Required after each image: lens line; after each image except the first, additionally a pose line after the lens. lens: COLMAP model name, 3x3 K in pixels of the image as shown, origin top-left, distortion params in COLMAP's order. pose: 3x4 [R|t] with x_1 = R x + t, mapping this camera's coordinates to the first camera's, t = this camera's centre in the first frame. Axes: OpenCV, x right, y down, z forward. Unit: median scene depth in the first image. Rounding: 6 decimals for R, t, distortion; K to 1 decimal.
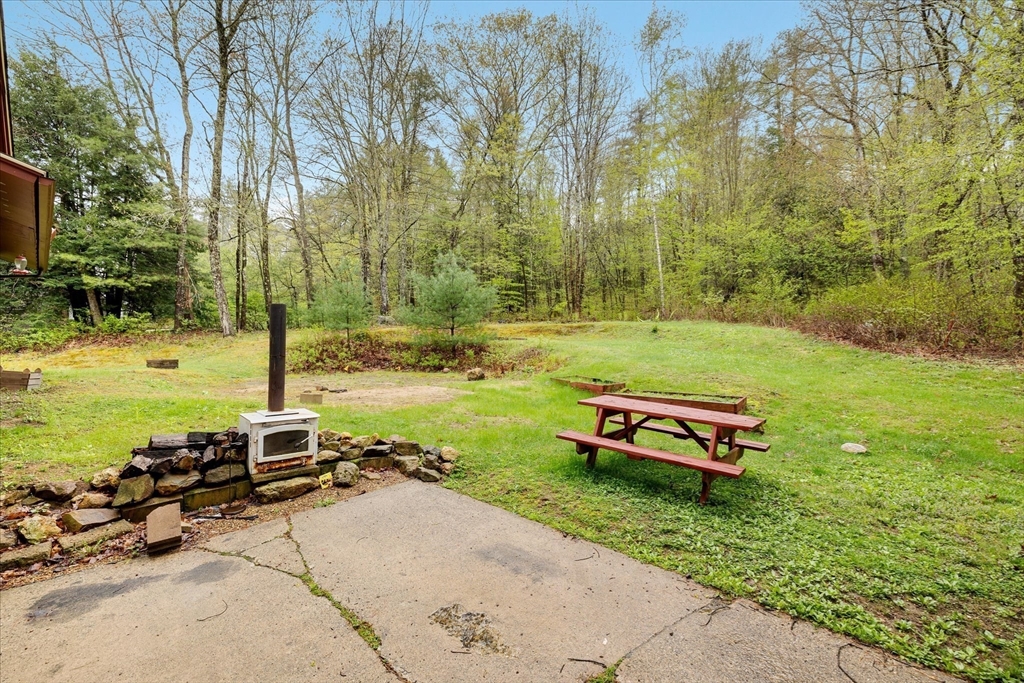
lens RADIAL K [[427.8, 0, 513.2], [0, 427.8, 342.4], [0, 0, 1]] dist [0.003103, -0.000430]
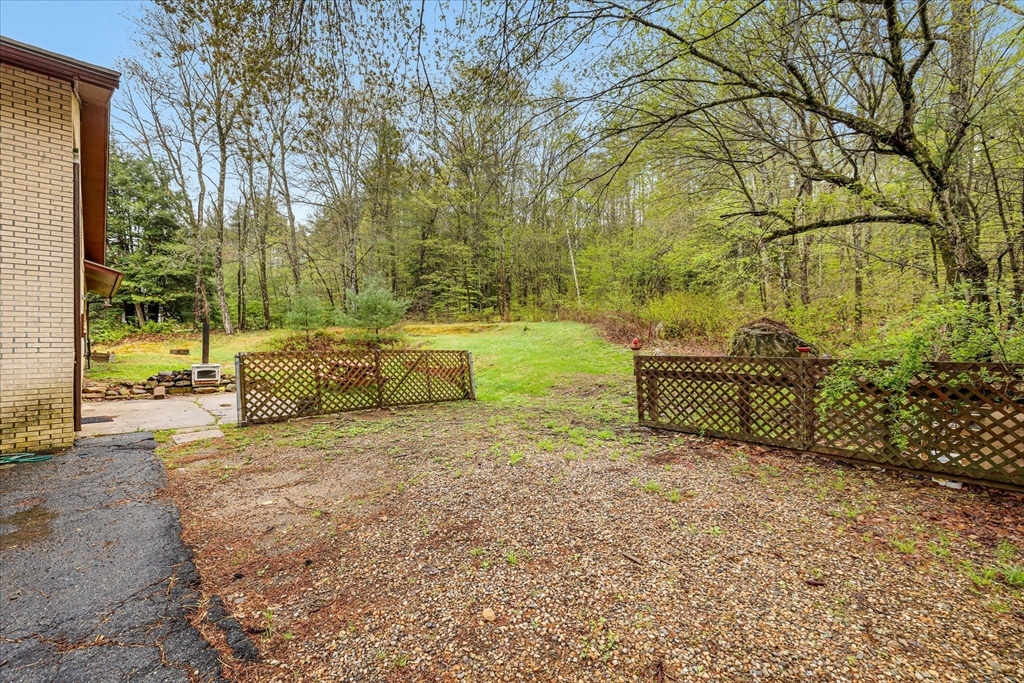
lens RADIAL K [[427.8, 0, 516.6], [0, 427.8, 338.5], [0, 0, 1]] dist [0.003103, -0.000430]
pose [[0.998574, -0.003640, -0.053261, 0.406528], [0.003588, 0.999993, -0.001076, 0.003809], [0.053265, 0.000884, 0.998580, -0.414773]]
